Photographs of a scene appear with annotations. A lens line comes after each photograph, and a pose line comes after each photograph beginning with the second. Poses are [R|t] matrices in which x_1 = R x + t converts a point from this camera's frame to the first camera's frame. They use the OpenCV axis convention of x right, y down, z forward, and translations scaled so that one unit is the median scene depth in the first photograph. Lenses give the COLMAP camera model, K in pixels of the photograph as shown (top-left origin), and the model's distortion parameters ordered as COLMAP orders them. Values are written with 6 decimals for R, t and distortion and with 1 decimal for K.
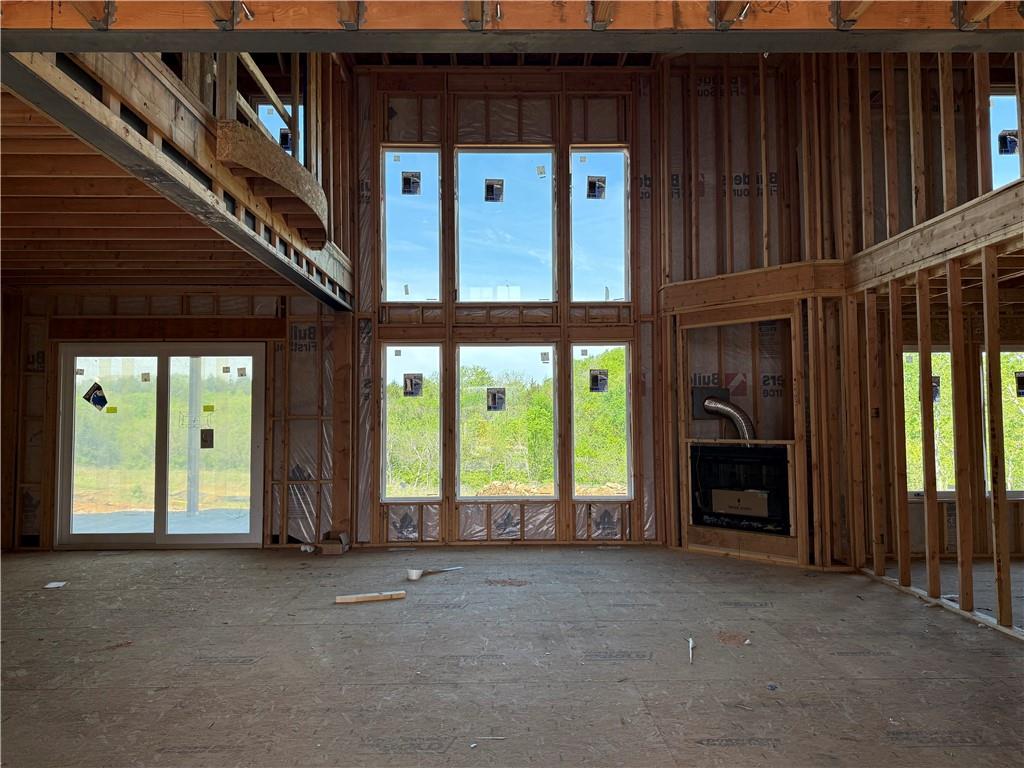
lens RADIAL K [[722.7, 0, 511.3], [0, 722.7, 386.5], [0, 0, 1]] dist [0.048837, -0.001777]
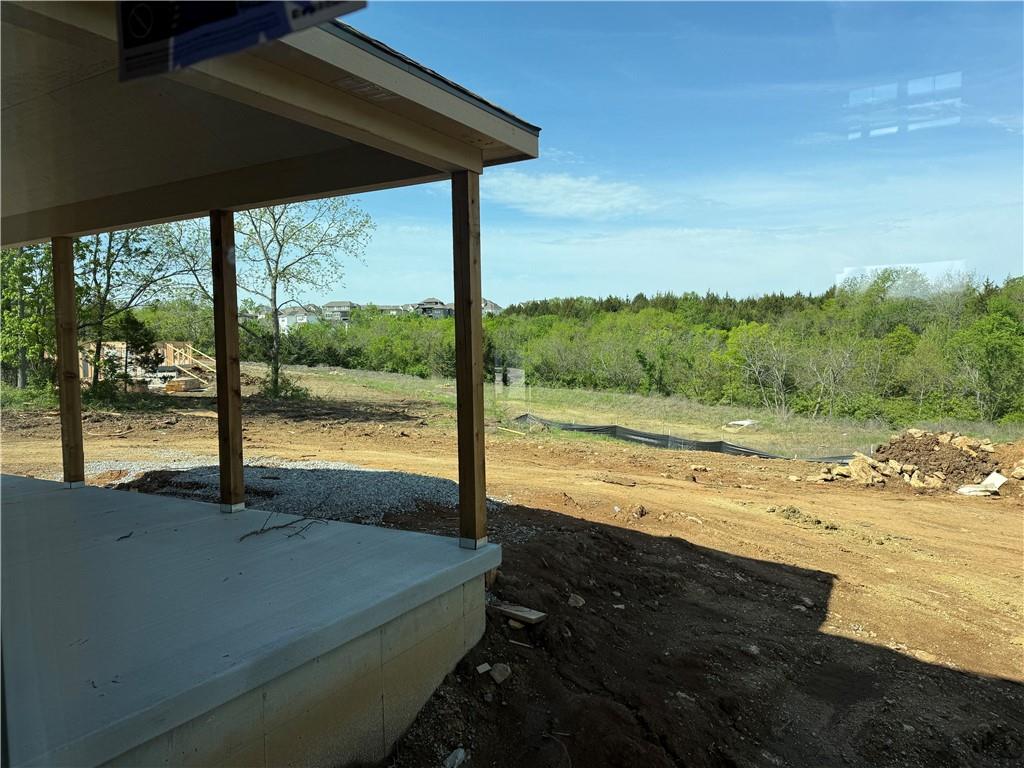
lens RADIAL K [[722.7, 0, 515.0], [0, 722.7, 385.0], [0, 0, 1]] dist [0.048837, -0.001777]
pose [[0.857592, 0.021023, -0.513901, 0.002941], [0.034830, 0.994497, 0.098808, 0.008655], [0.513151, -0.102636, 0.852140, 0.107300]]
